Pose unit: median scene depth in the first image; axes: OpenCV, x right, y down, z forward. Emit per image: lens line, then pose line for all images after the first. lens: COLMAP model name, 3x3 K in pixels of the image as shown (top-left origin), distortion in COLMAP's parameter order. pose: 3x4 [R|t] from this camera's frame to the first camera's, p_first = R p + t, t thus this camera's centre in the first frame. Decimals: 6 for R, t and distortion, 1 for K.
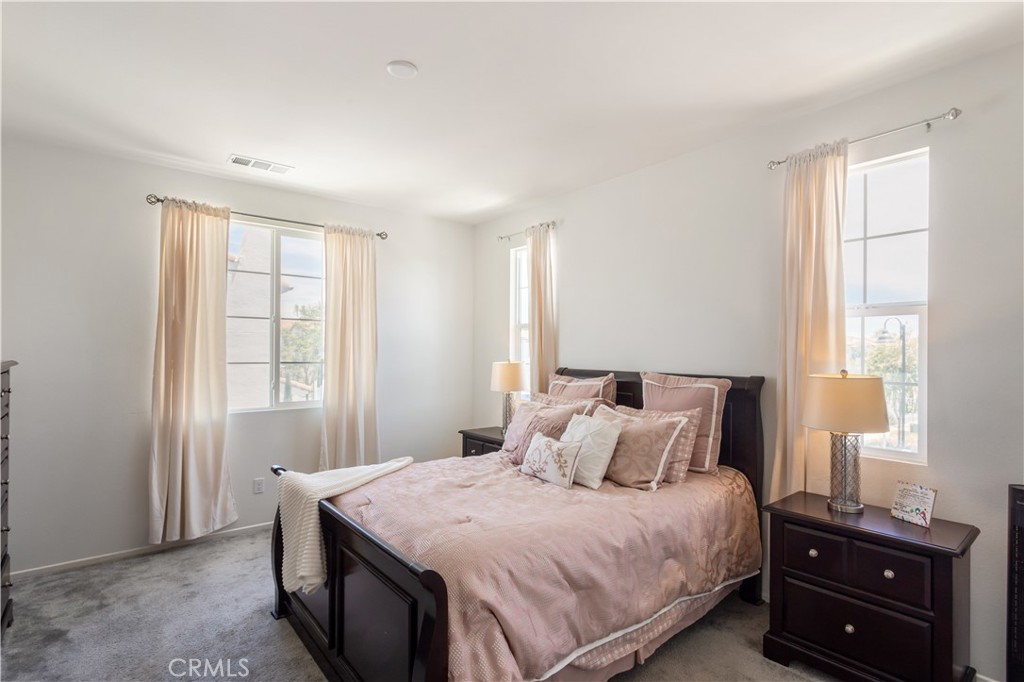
lens RADIAL K [[480.1, 0, 519.3], [0, 480.1, 347.7], [0, 0, 1]] dist [-0.000682, -0.000196]
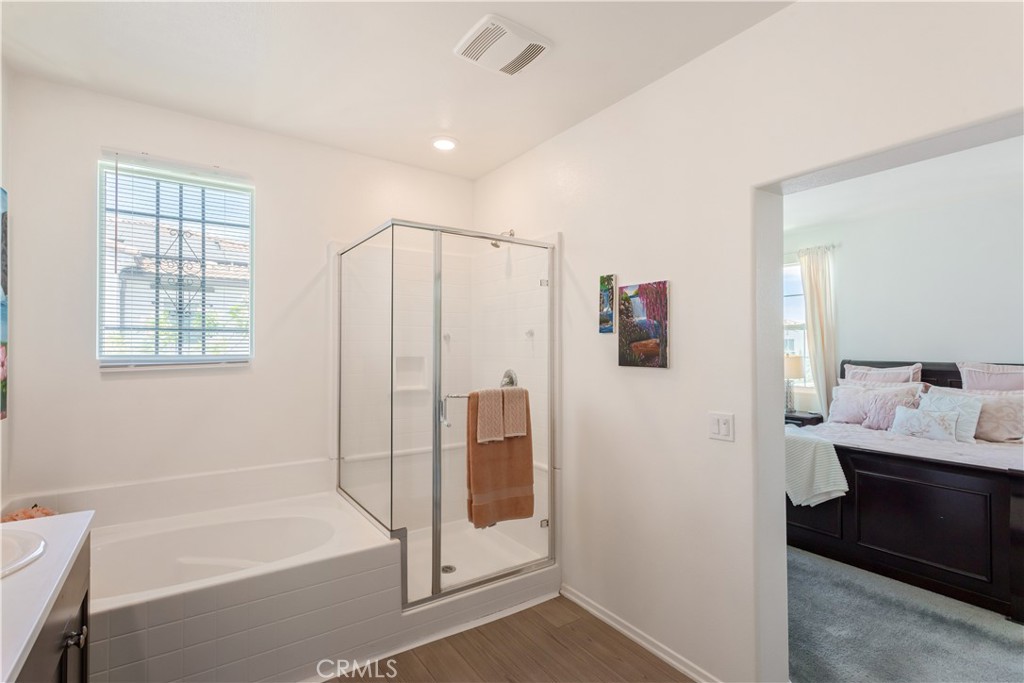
lens RADIAL K [[480.1, 0, 506.4], [0, 480.1, 342.6], [0, 0, 1]] dist [-0.000682, -0.000196]
pose [[0.994430, -0.008242, -0.105076, -1.024744], [0.008360, 0.999965, 0.000683, -0.017973], [0.105066, -0.001557, 0.994464, -0.538718]]
